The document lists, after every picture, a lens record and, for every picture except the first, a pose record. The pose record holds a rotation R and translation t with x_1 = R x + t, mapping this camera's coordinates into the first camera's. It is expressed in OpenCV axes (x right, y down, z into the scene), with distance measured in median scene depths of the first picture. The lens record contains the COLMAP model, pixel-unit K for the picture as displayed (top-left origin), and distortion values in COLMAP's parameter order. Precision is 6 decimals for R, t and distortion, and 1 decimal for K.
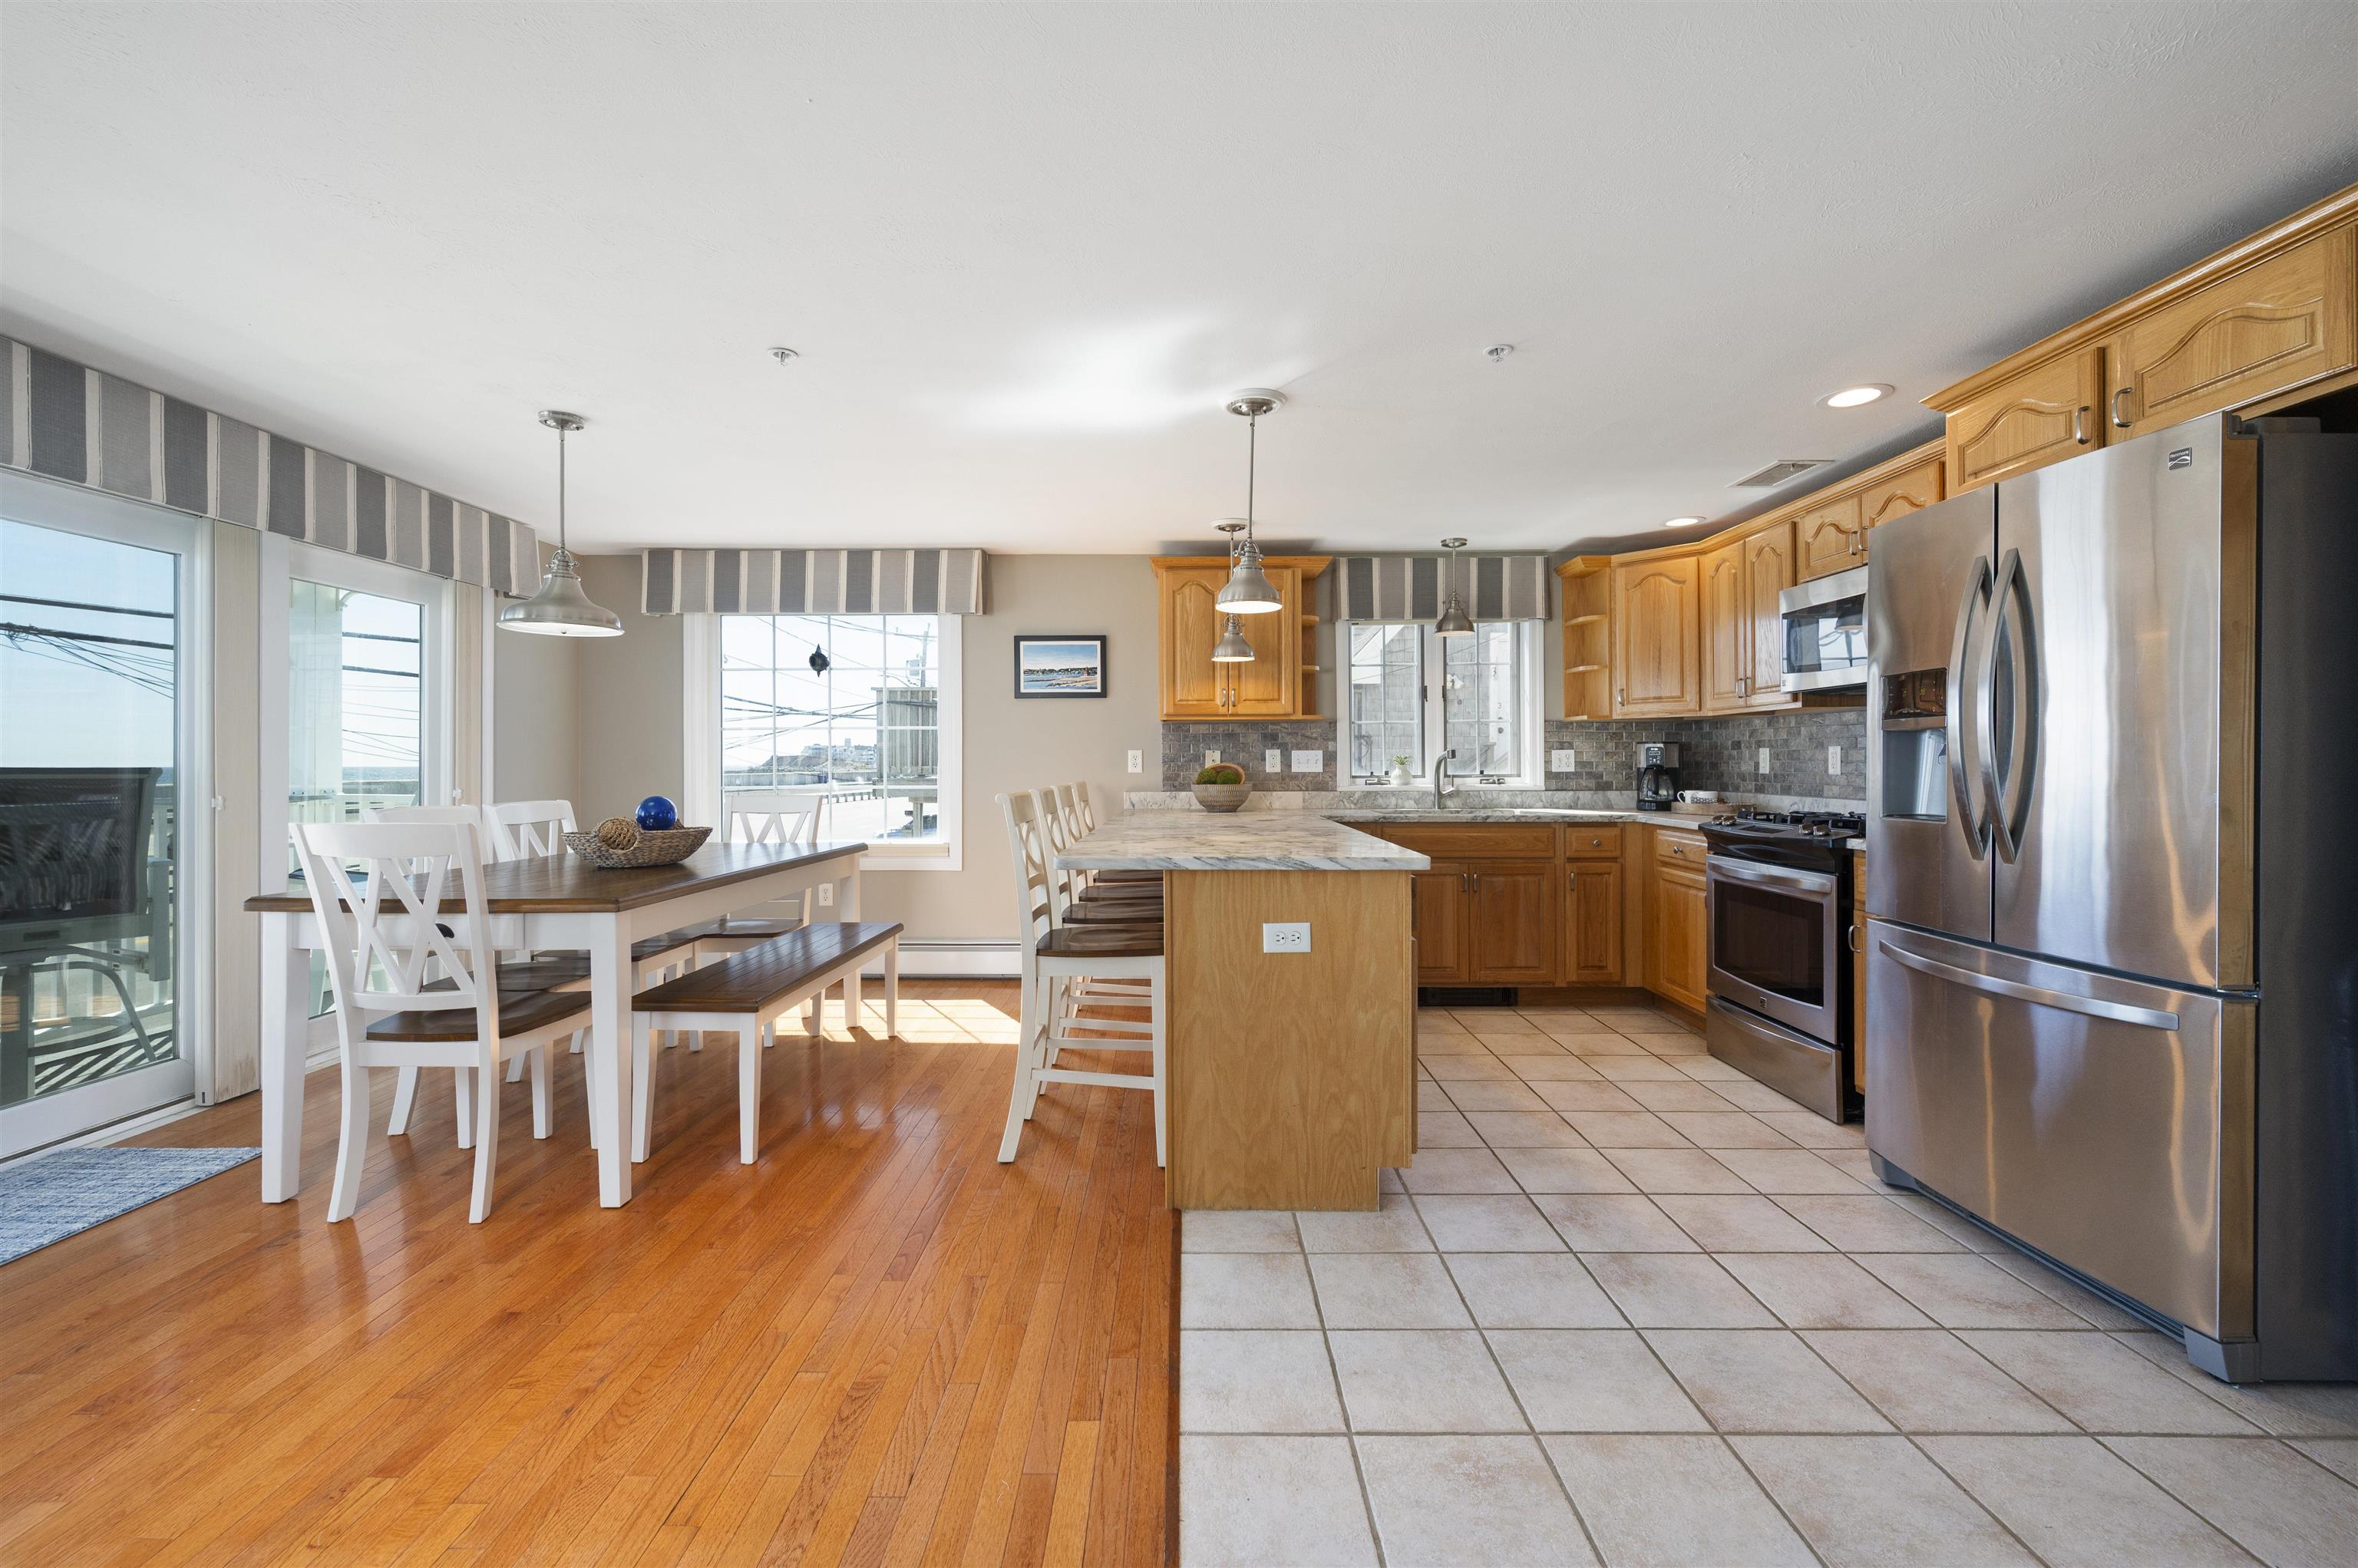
lens RADIAL K [[973.9, 0, 1181.6], [0, 973.9, 768.6], [0, 0, 1]] dist [-0.002119, -0.000722]
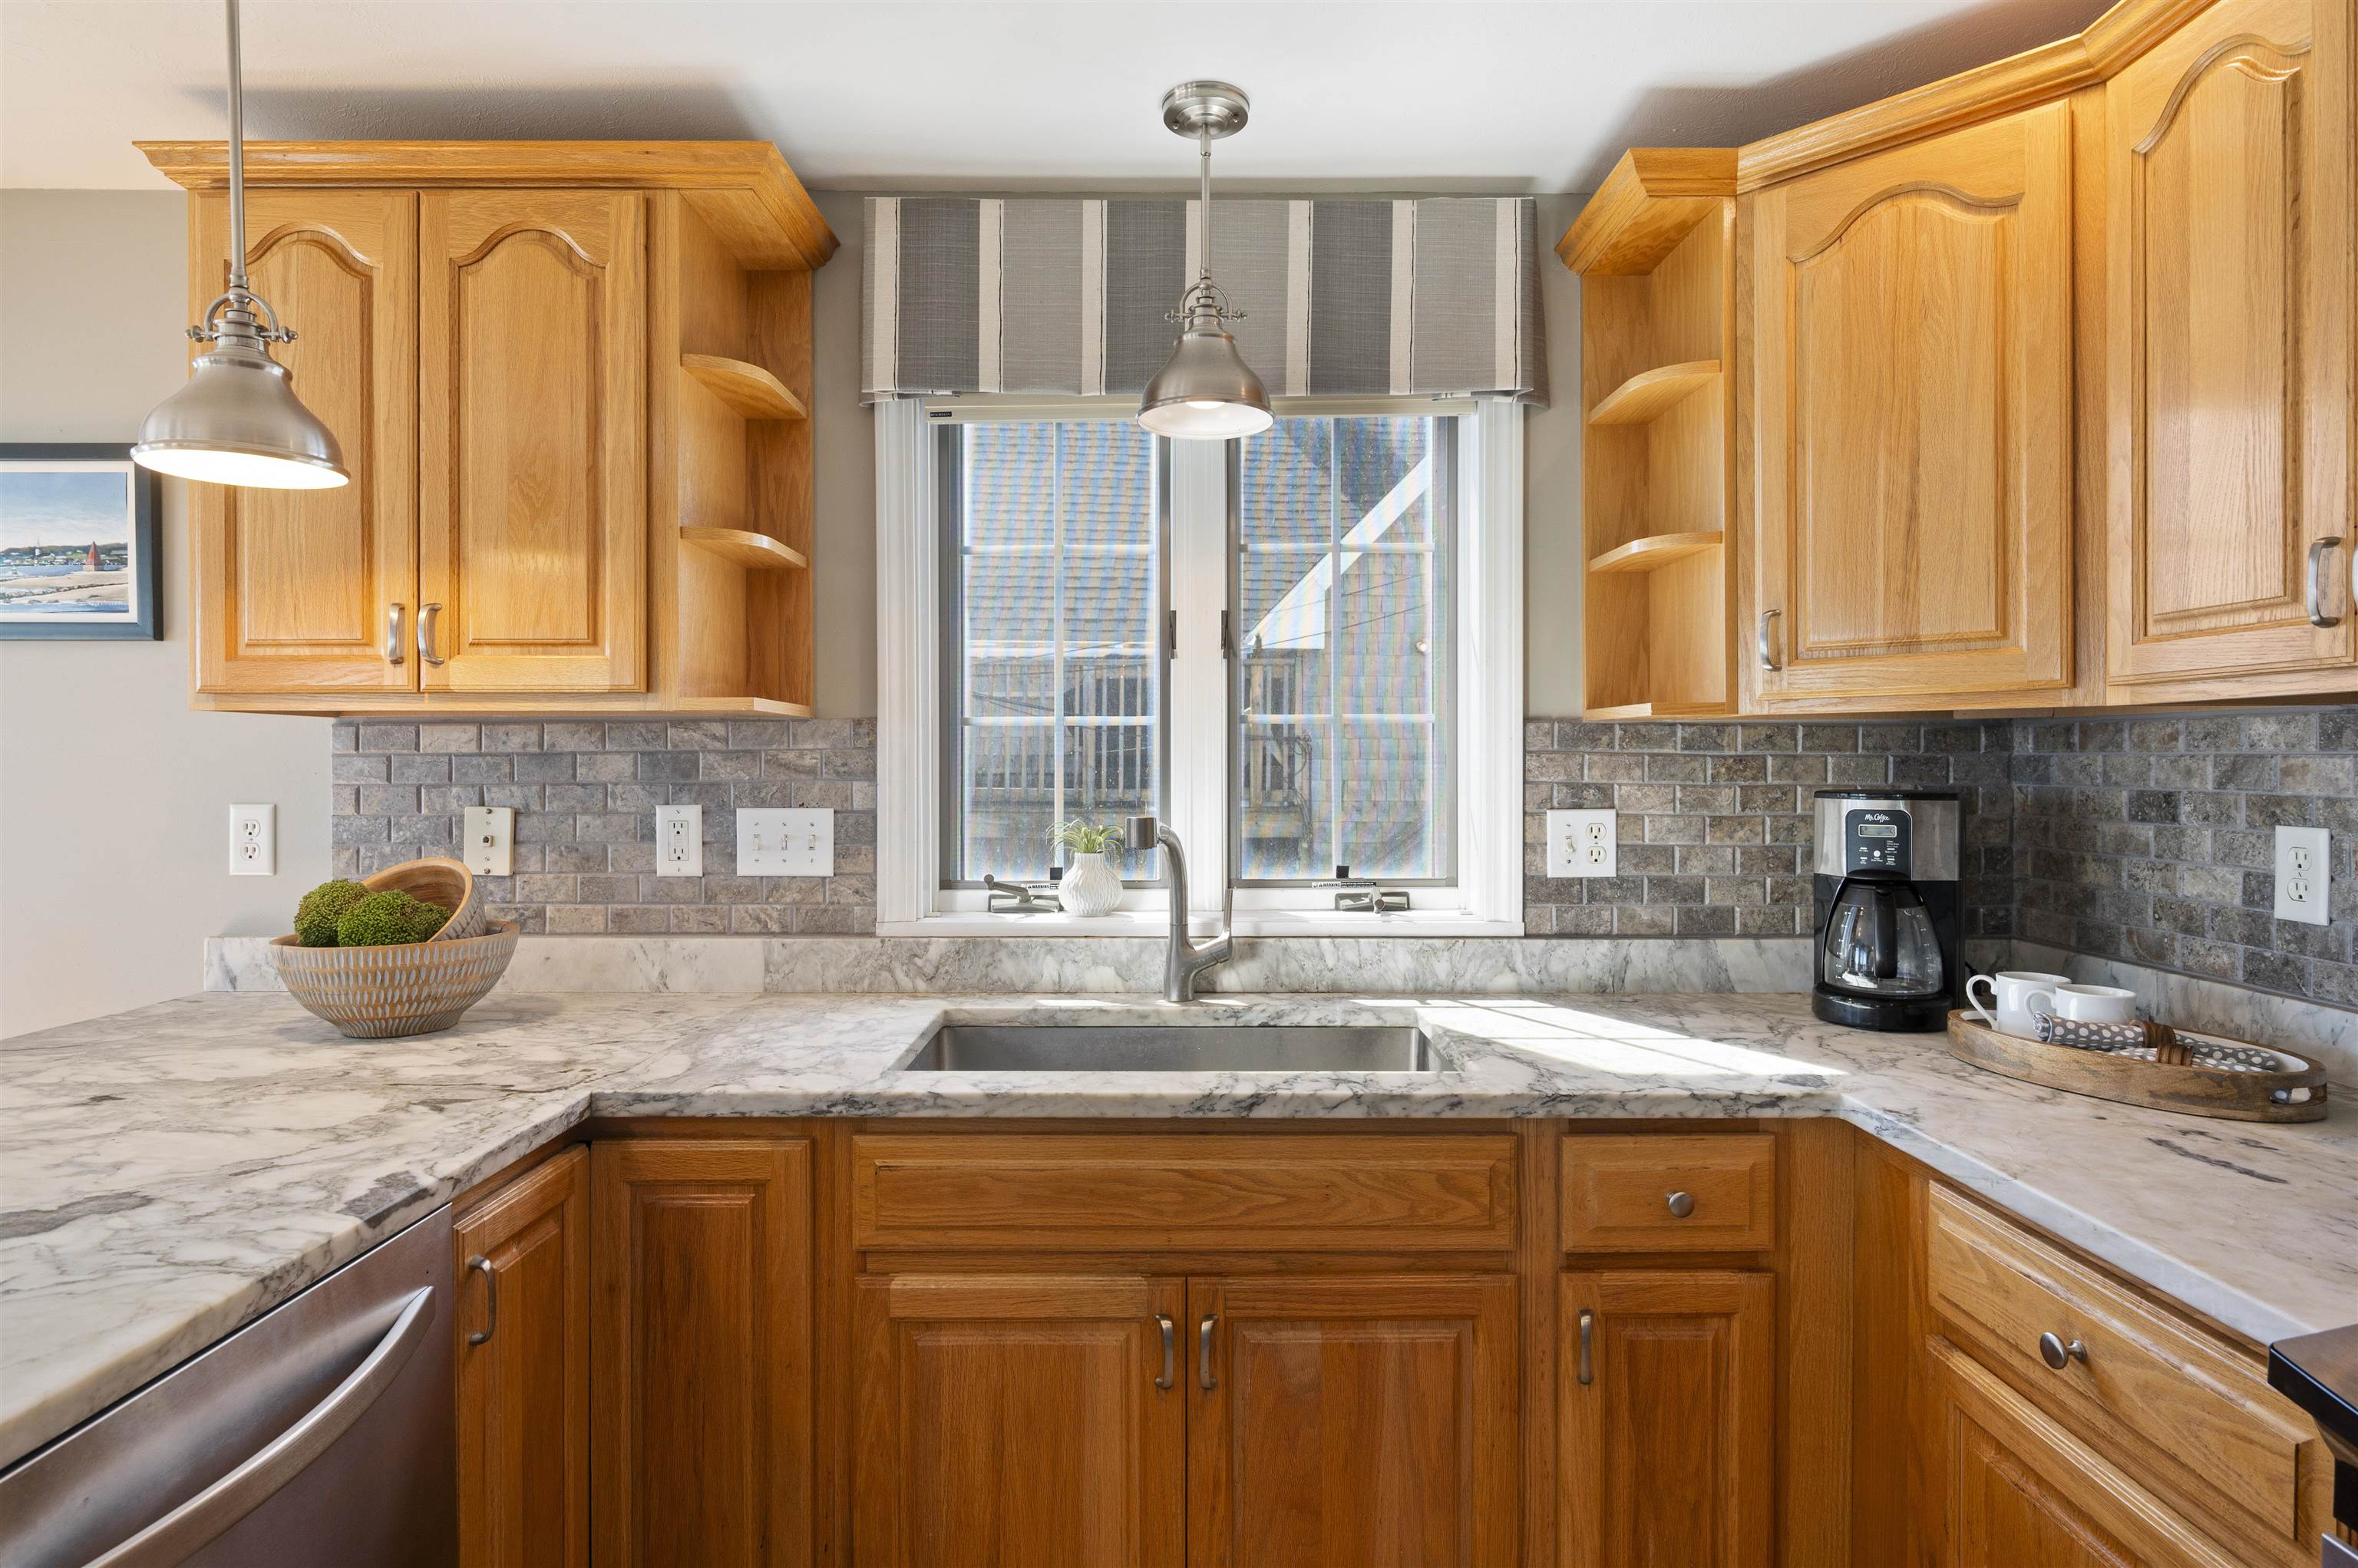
lens RADIAL K [[1264.9, 0, 1170.4], [0, 1264.9, 771.8], [0, 0, 1]] dist [-0.001101, -0.000598]
pose [[0.999905, 0.004458, 0.013079, 0.285797], [-0.004468, 0.999990, 0.000765, -0.036002], [-0.013076, -0.000823, 0.999914, 0.665927]]
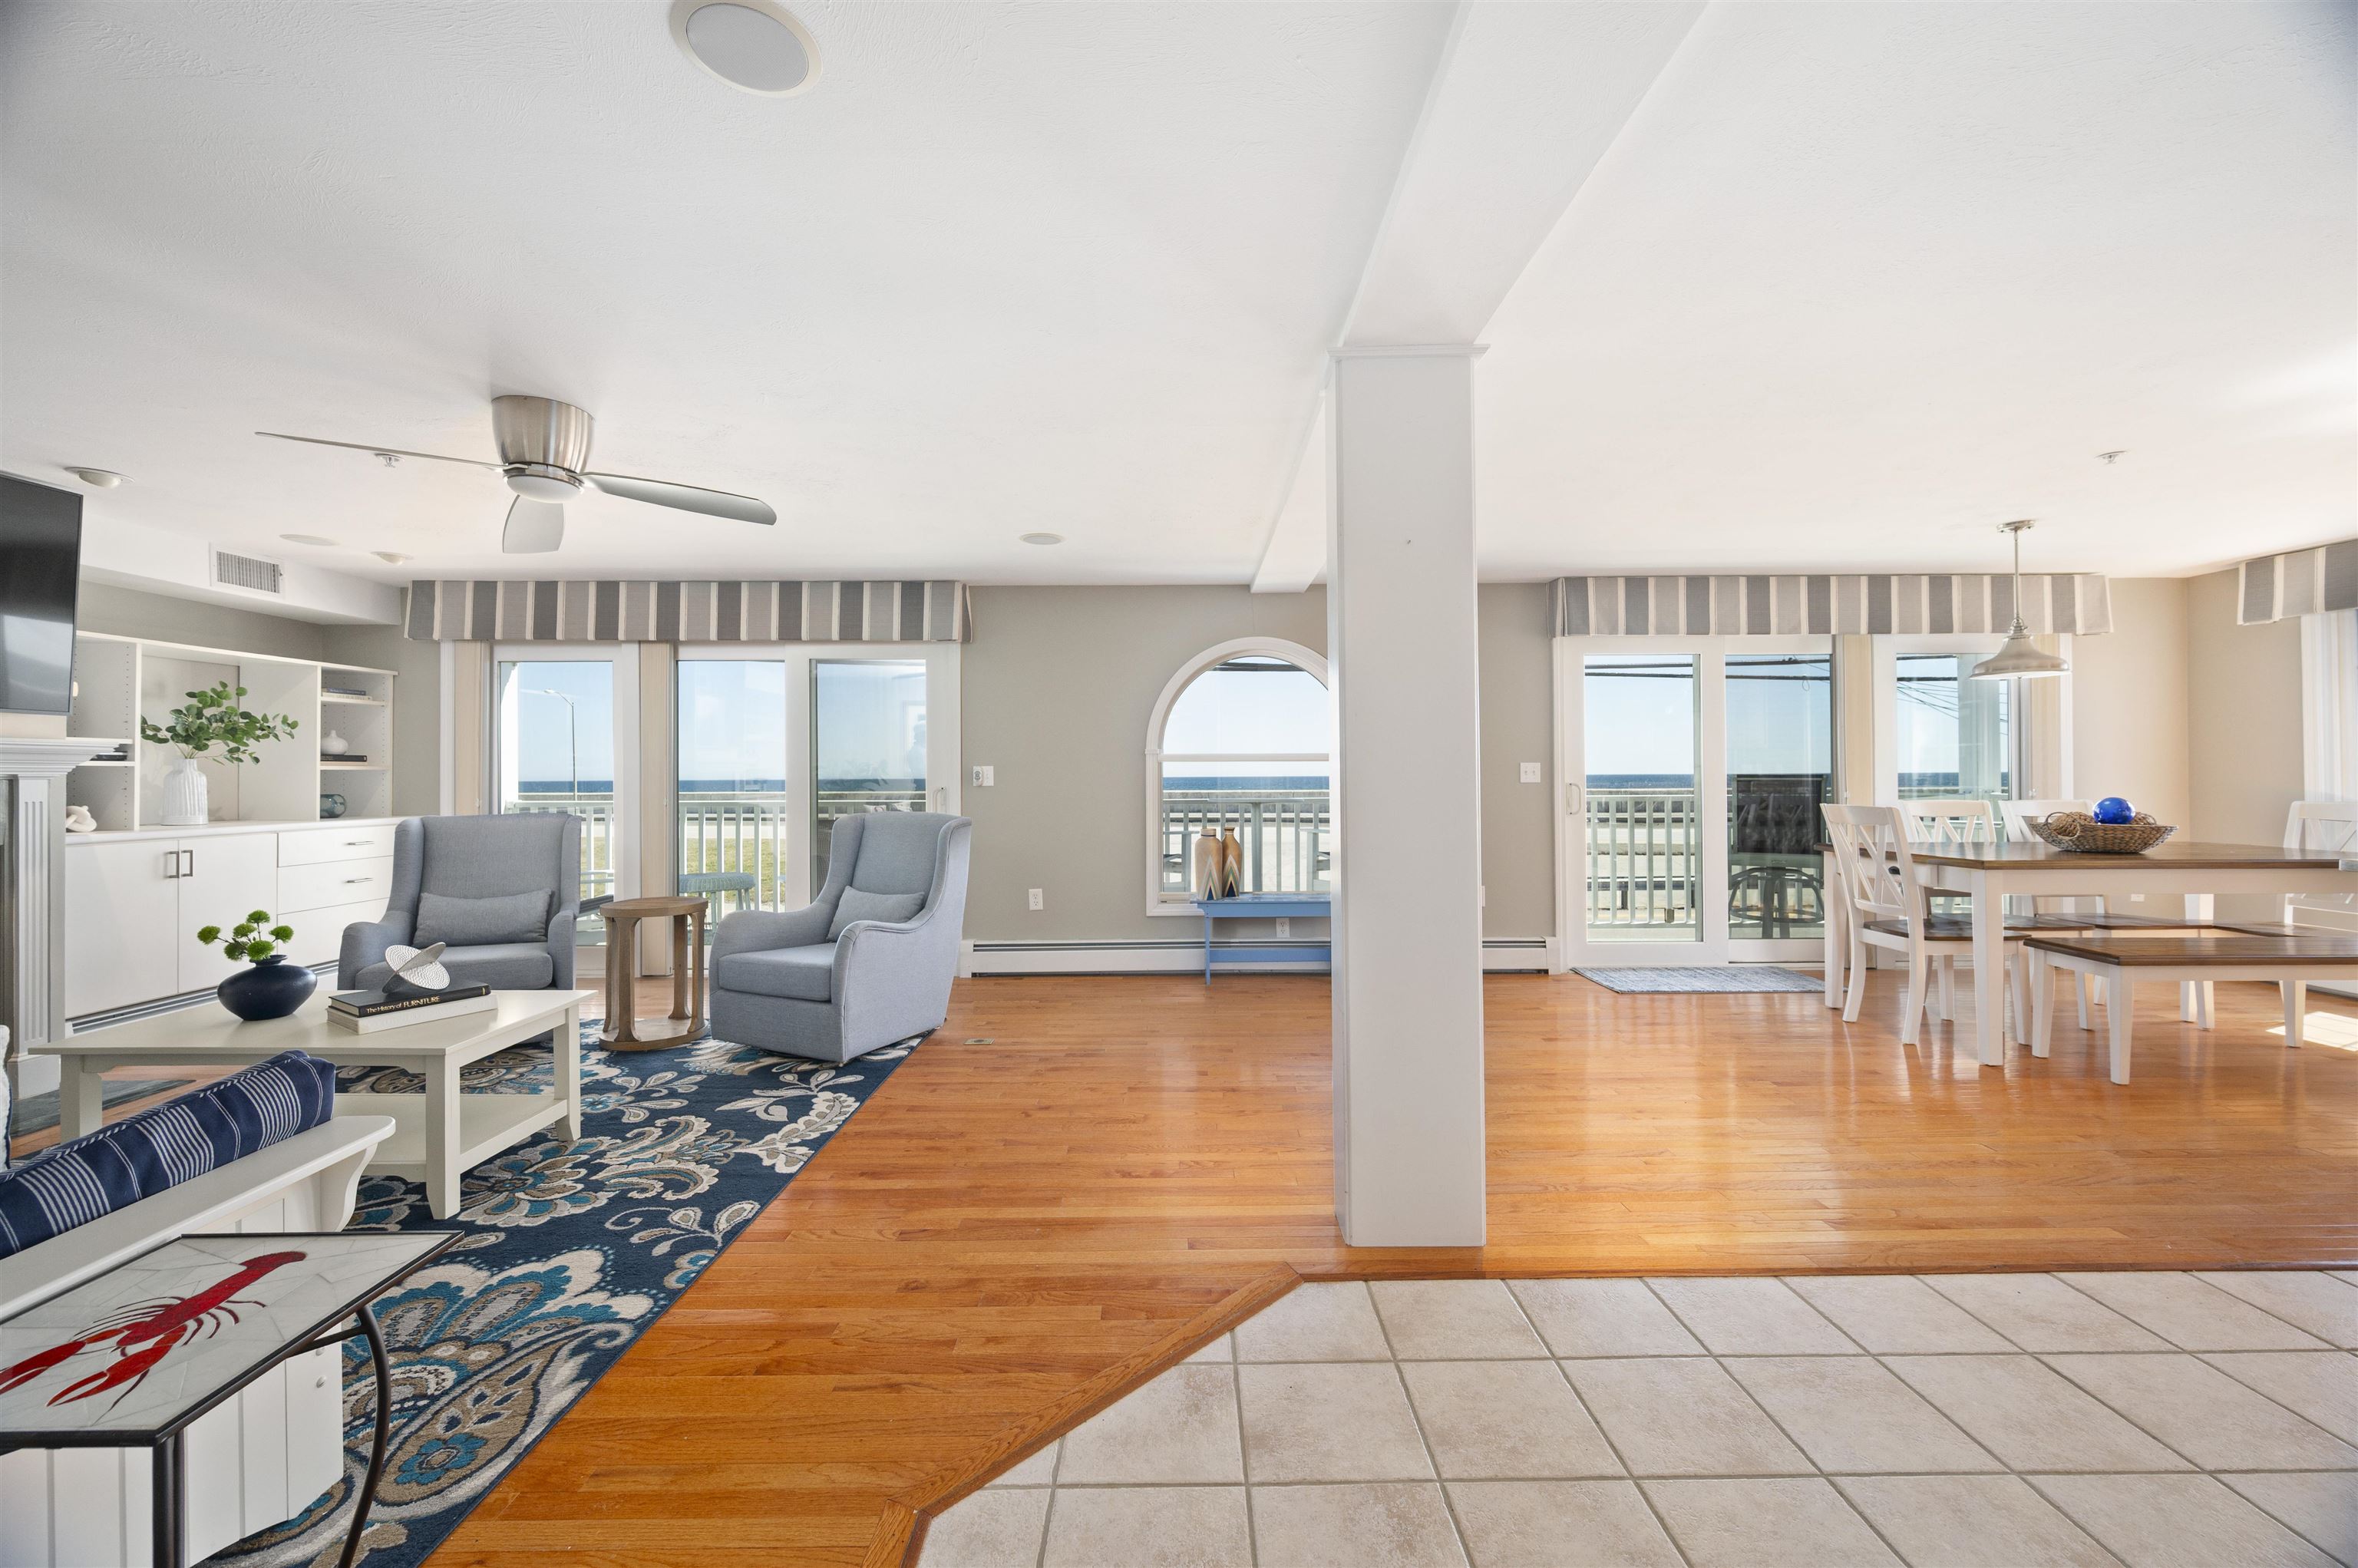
lens RADIAL K [[927.5, 0, 1179.1], [0, 927.5, 769.0], [0, 0, 1]] dist [-0.001737, -0.000286]
pose [[0.008046, -0.004372, -0.999958, 0.460550], [0.002488, 0.999987, -0.004352, -0.003775], [0.999965, -0.002453, 0.008057, -0.146911]]
